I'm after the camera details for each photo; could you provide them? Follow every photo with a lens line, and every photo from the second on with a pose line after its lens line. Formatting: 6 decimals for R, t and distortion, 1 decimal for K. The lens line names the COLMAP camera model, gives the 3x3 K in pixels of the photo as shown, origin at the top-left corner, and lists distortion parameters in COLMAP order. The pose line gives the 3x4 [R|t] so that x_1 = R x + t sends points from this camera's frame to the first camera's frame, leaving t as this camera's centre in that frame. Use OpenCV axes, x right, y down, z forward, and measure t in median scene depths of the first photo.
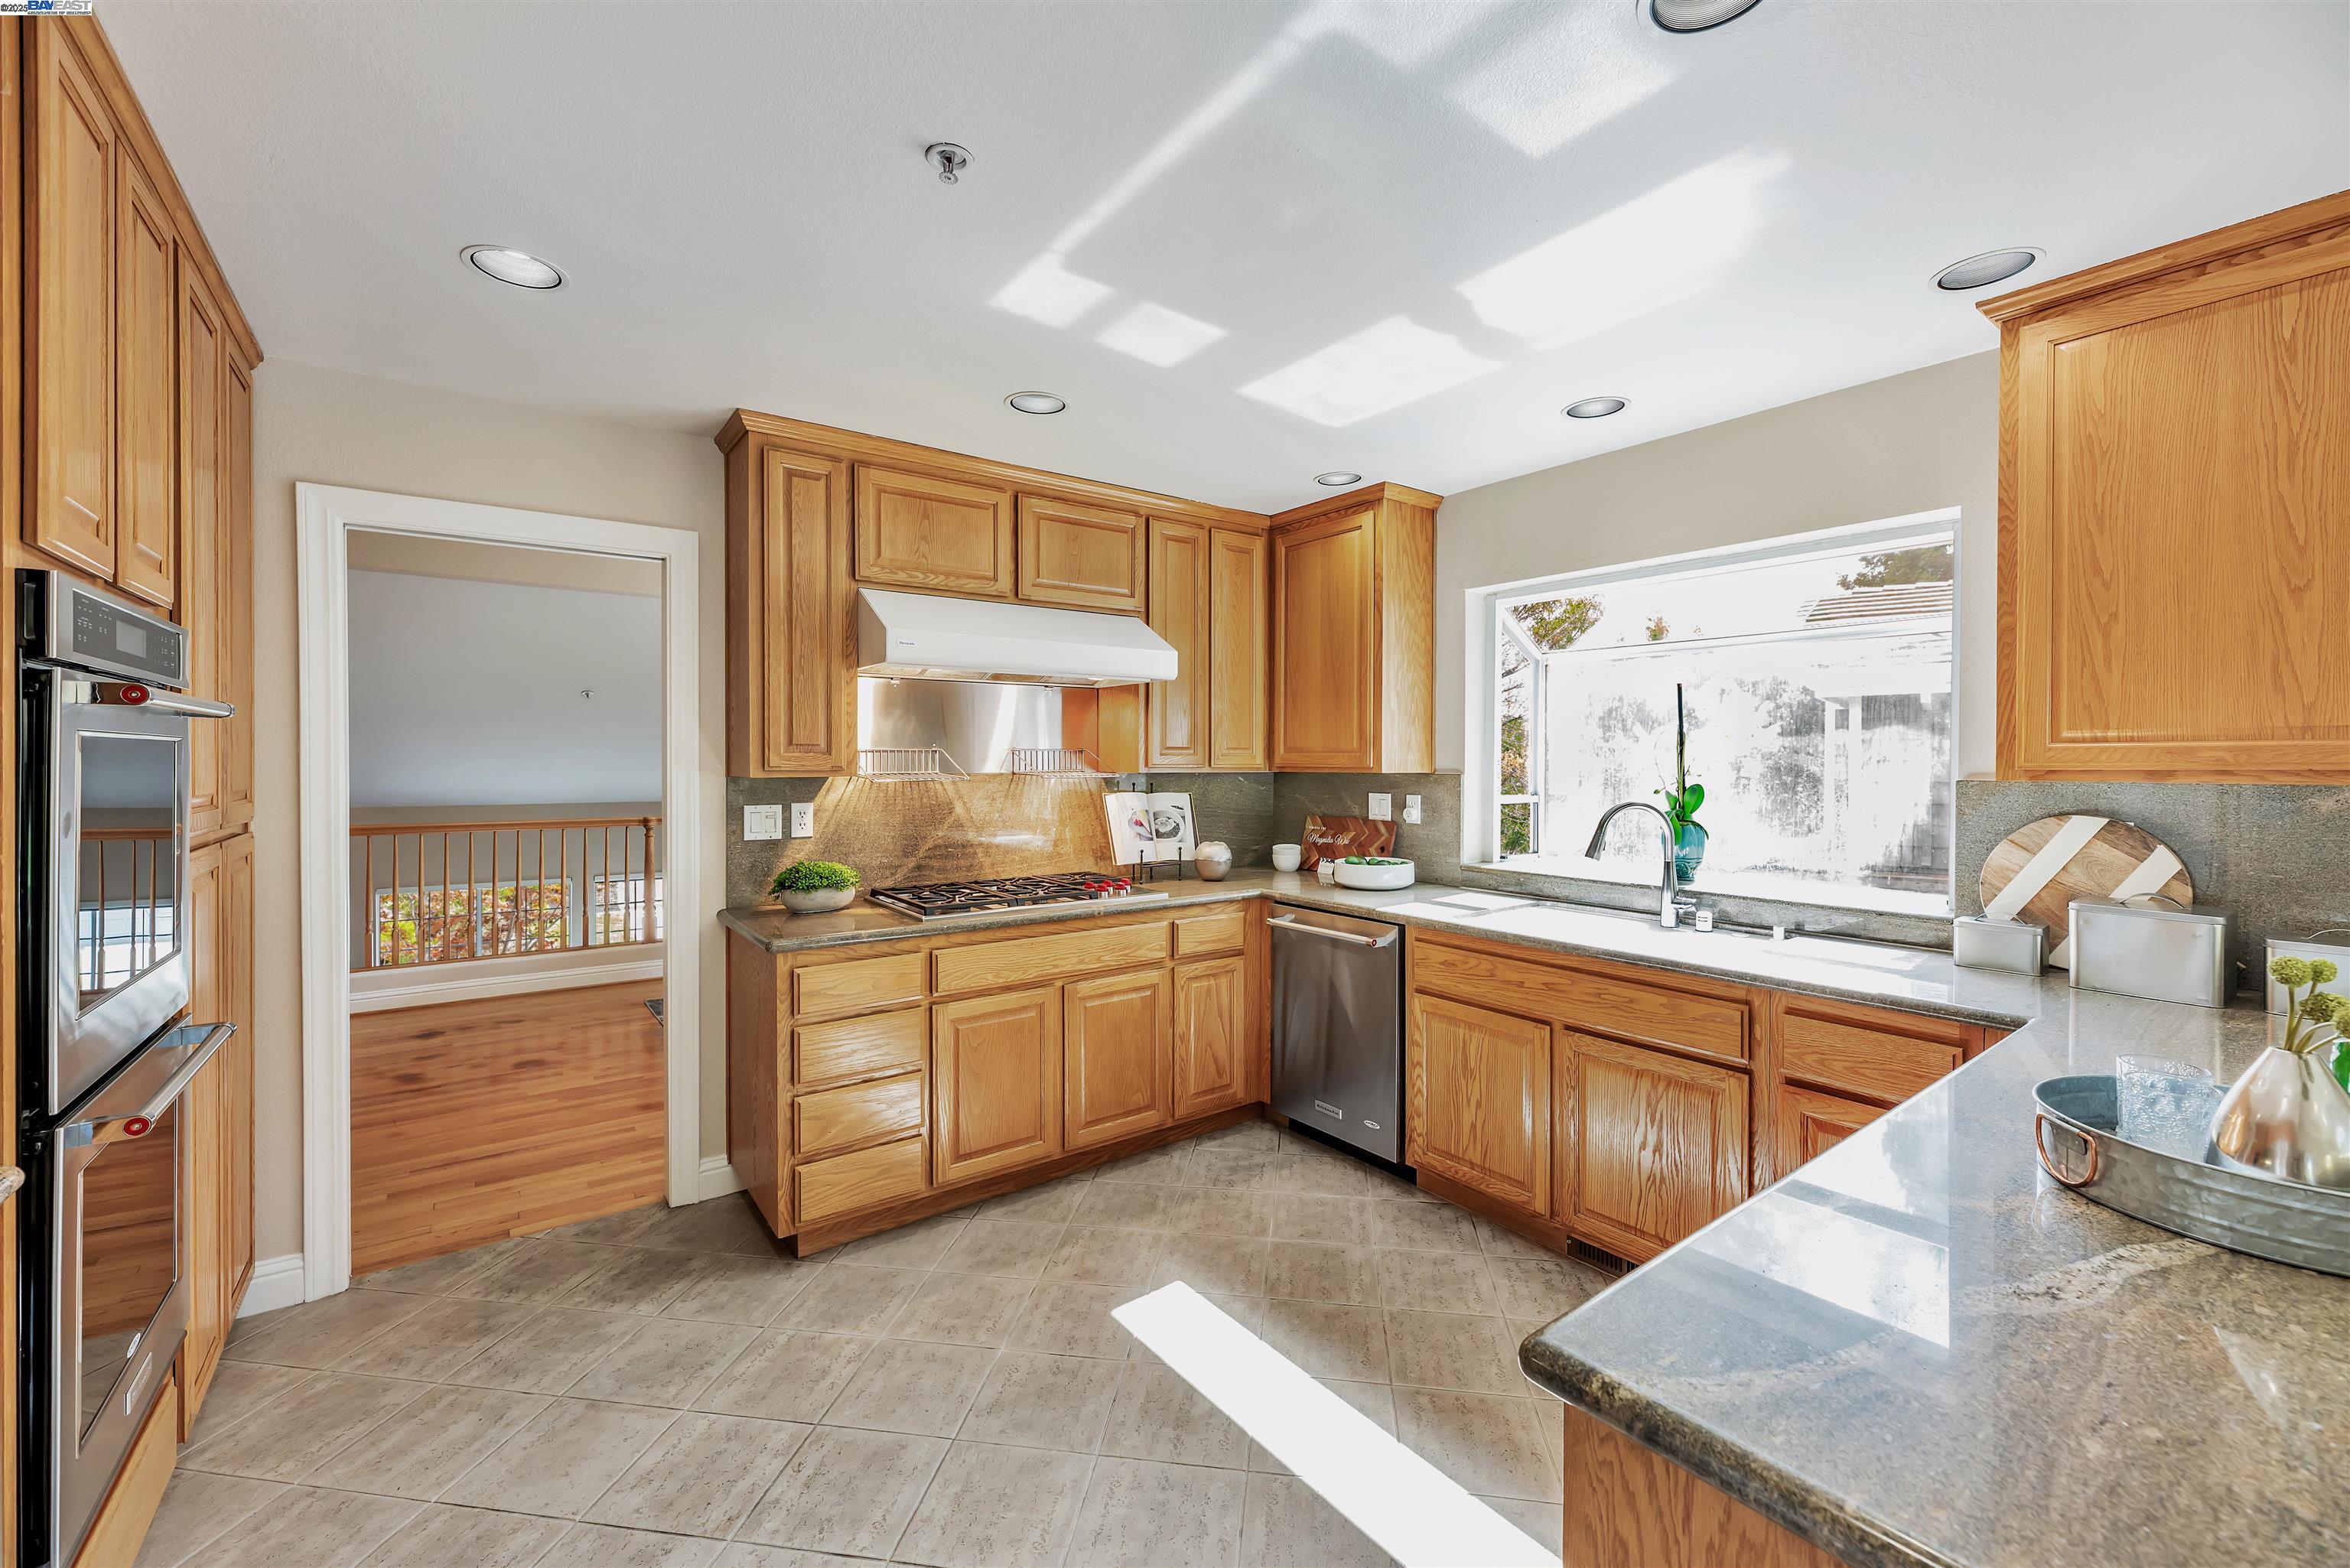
lens RADIAL K [[958.5, 0, 1172.0], [0, 958.5, 763.5], [0, 0, 1]] dist [0.001022, -0.000079]
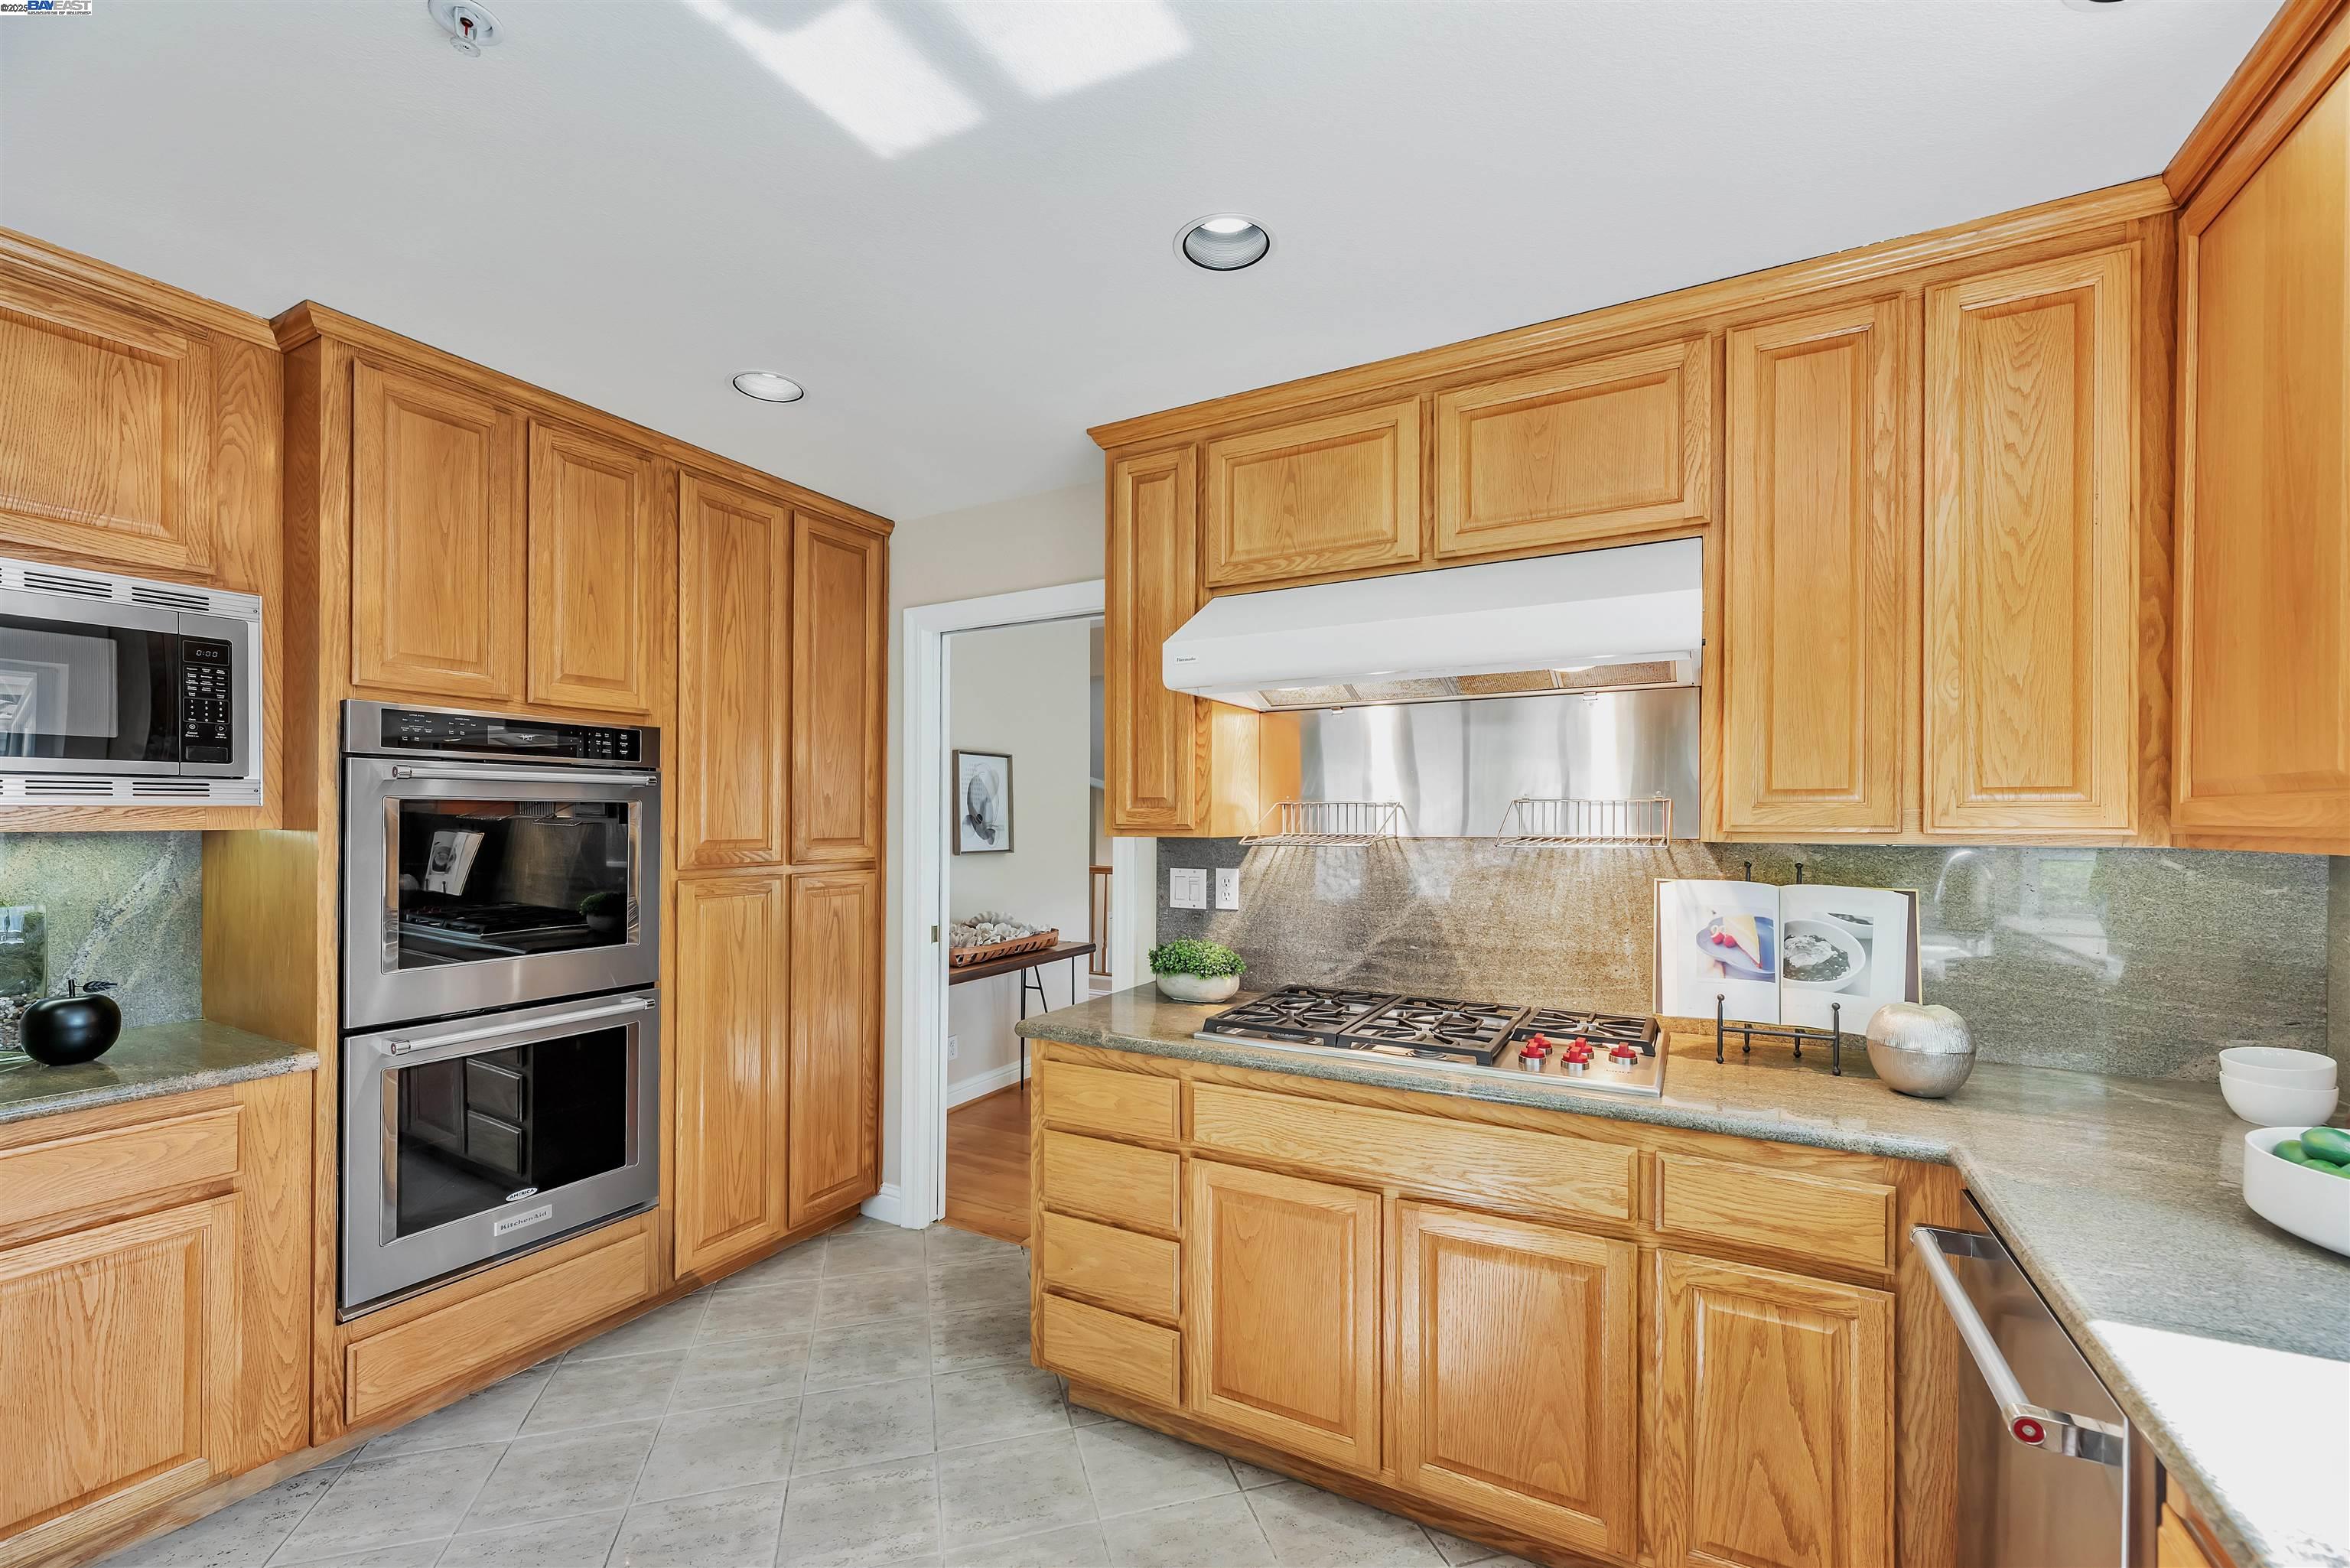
lens RADIAL K [[958.5, 0, 1184.6], [0, 958.5, 817.4], [0, 0, 1]] dist [0.001022, -0.000079]
pose [[0.420457, -0.001020, -0.907312, 0.362434], [-0.005897, 0.999975, -0.003857, 0.000051], [0.907294, 0.006972, 0.420440, 0.623673]]
